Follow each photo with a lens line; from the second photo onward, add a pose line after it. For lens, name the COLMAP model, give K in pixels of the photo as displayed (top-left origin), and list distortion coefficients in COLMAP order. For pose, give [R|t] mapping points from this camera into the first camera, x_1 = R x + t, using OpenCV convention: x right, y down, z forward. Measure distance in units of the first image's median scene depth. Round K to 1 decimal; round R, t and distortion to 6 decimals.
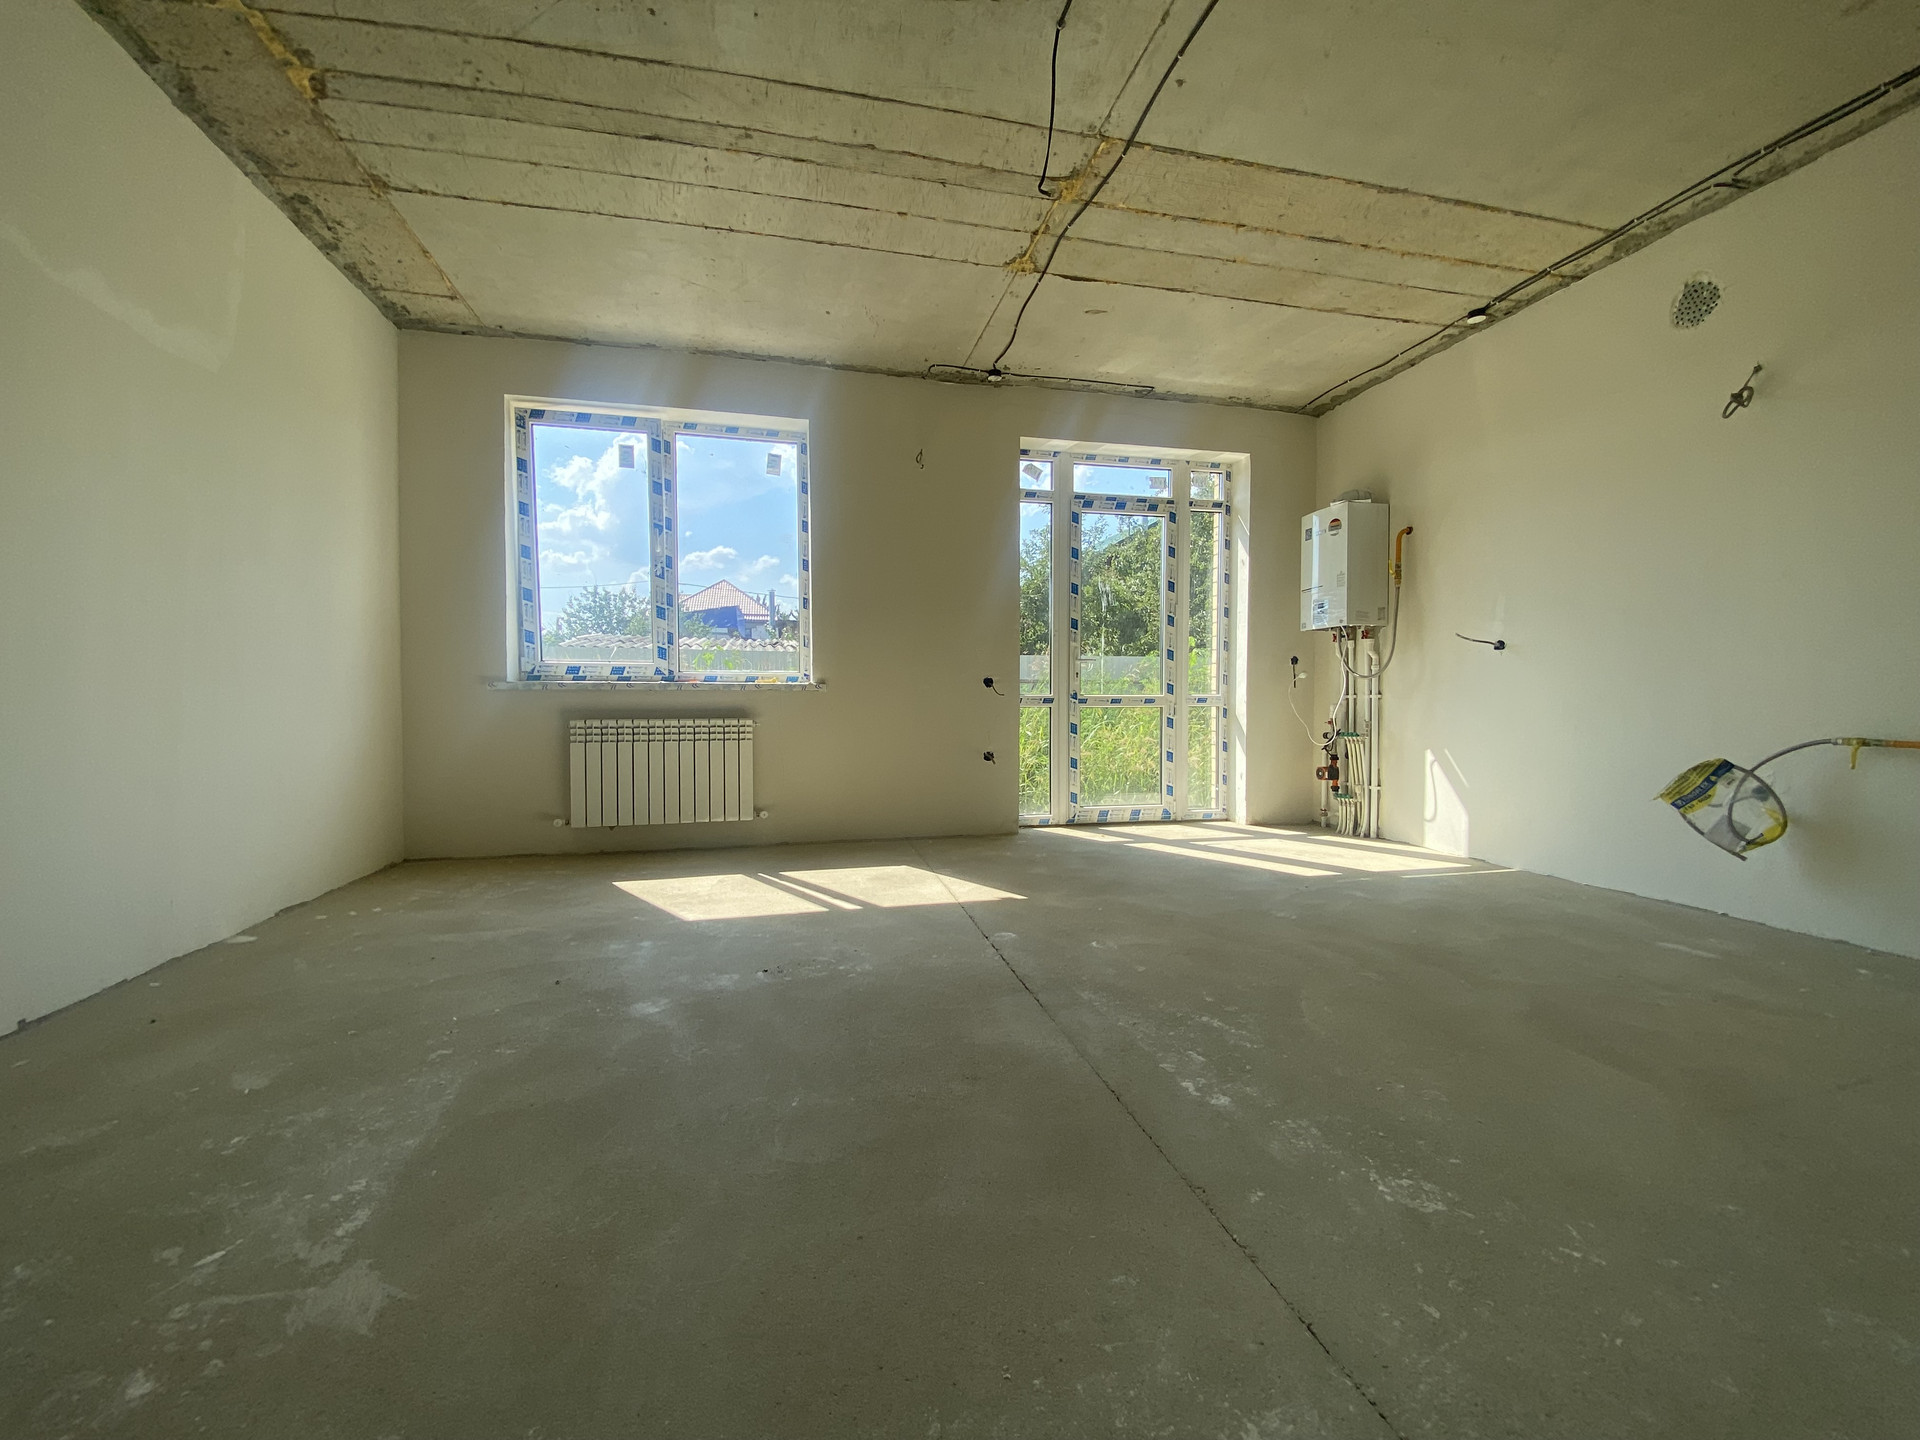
lens RADIAL K [[784.8, 0, 948.2], [0, 784.8, 717.9], [0, 0, 1]] dist [0.011140, -0.001170]
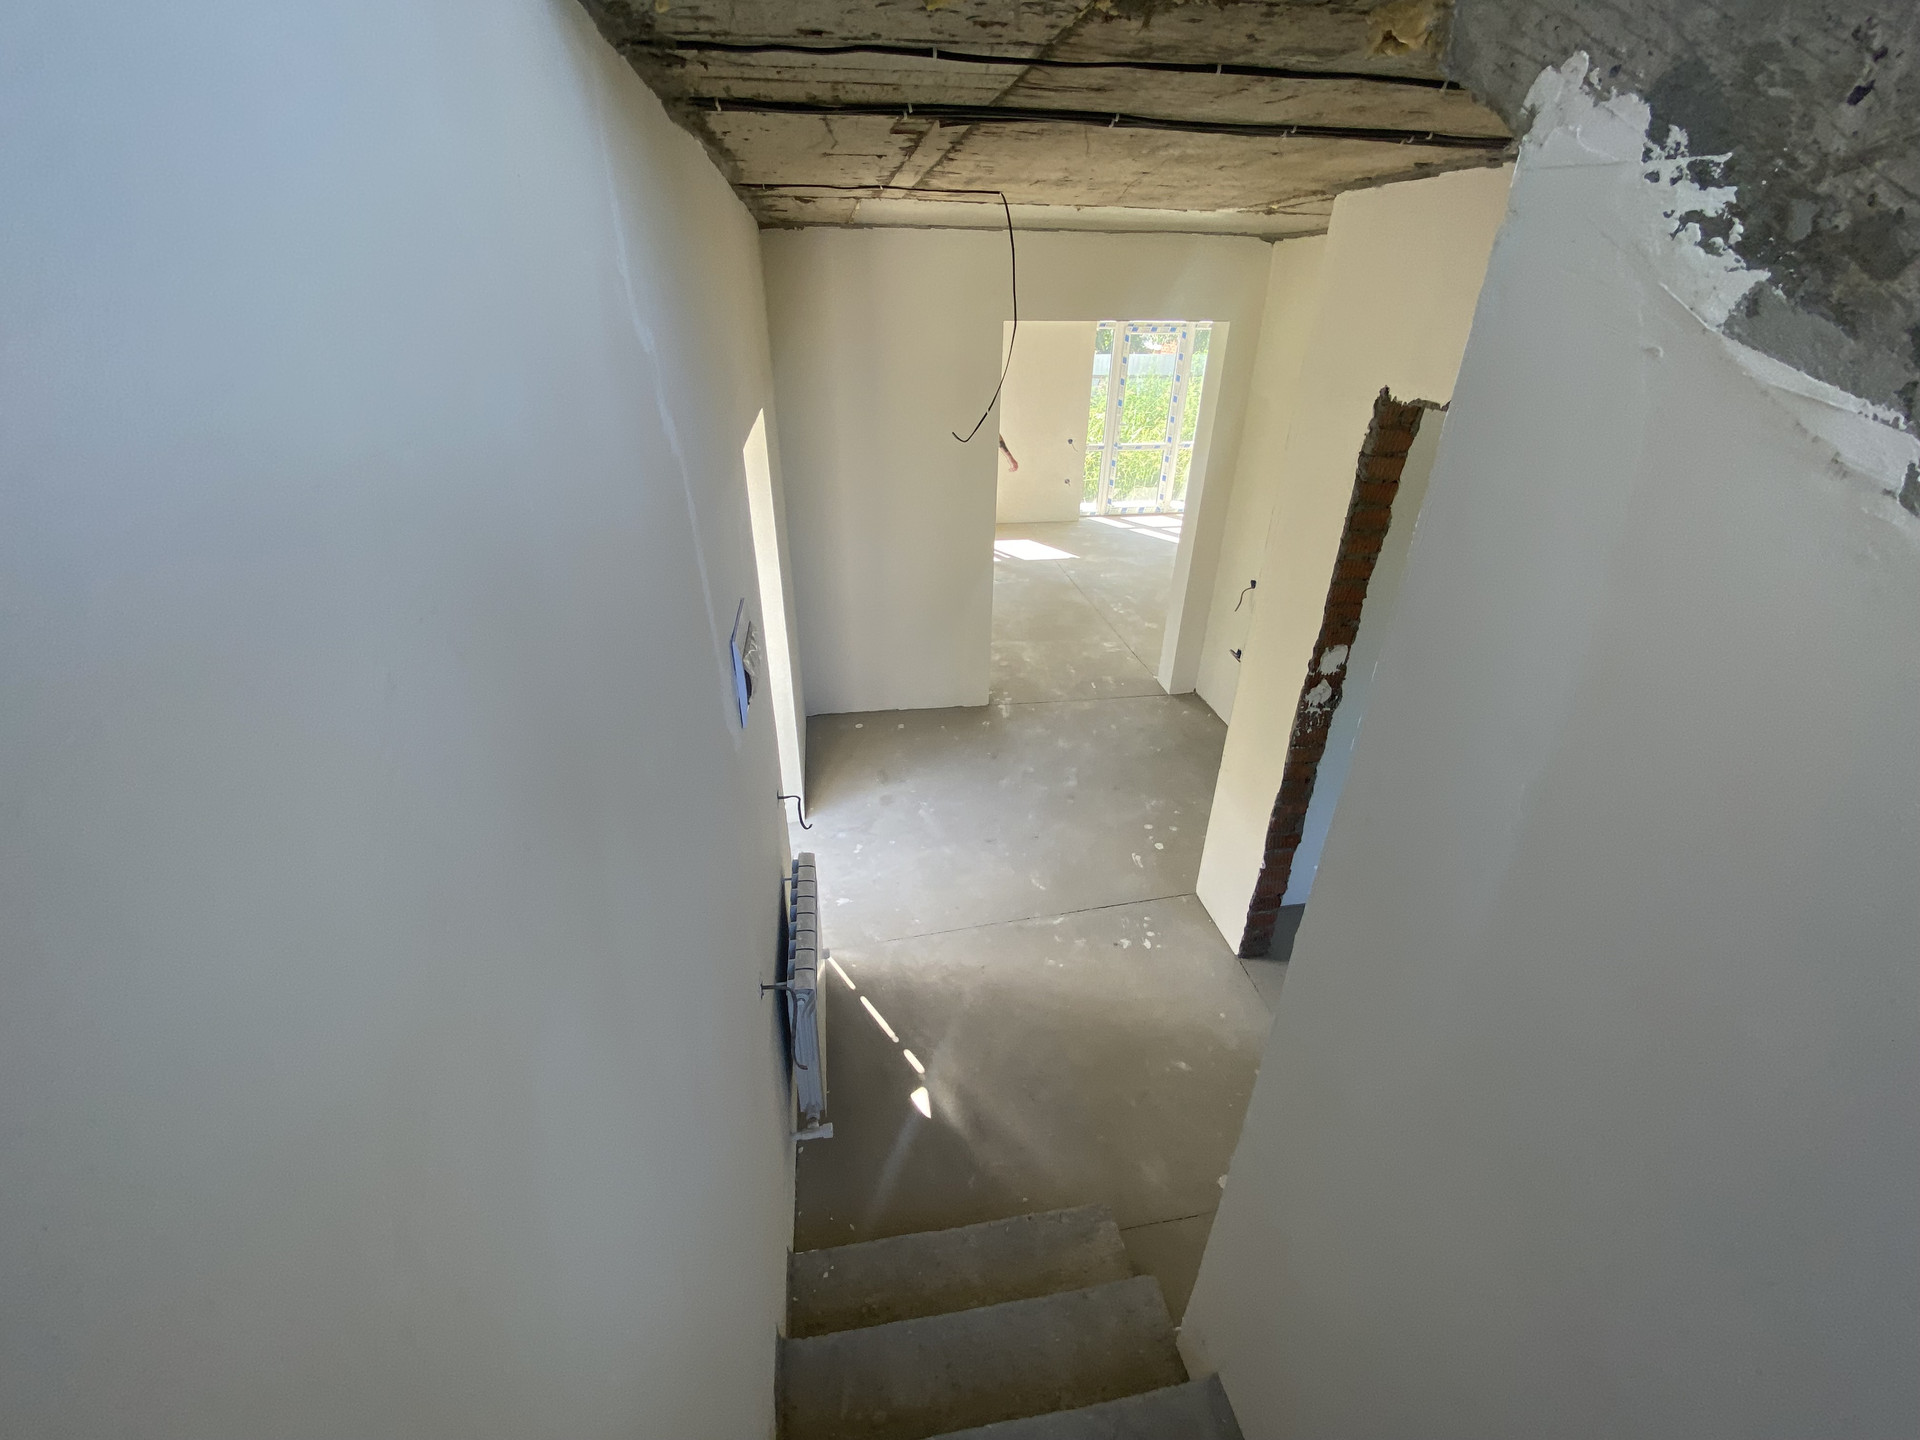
lens RADIAL K [[784.8, 0, 954.2], [0, 784.8, 726.0], [0, 0, 1]] dist [0.011140, -0.001170]
pose [[0.997908, 0.039832, -0.050918, -0.103340], [-0.011978, 0.887919, 0.459843, -0.295561], [0.063527, -0.458271, 0.886539, -1.009609]]
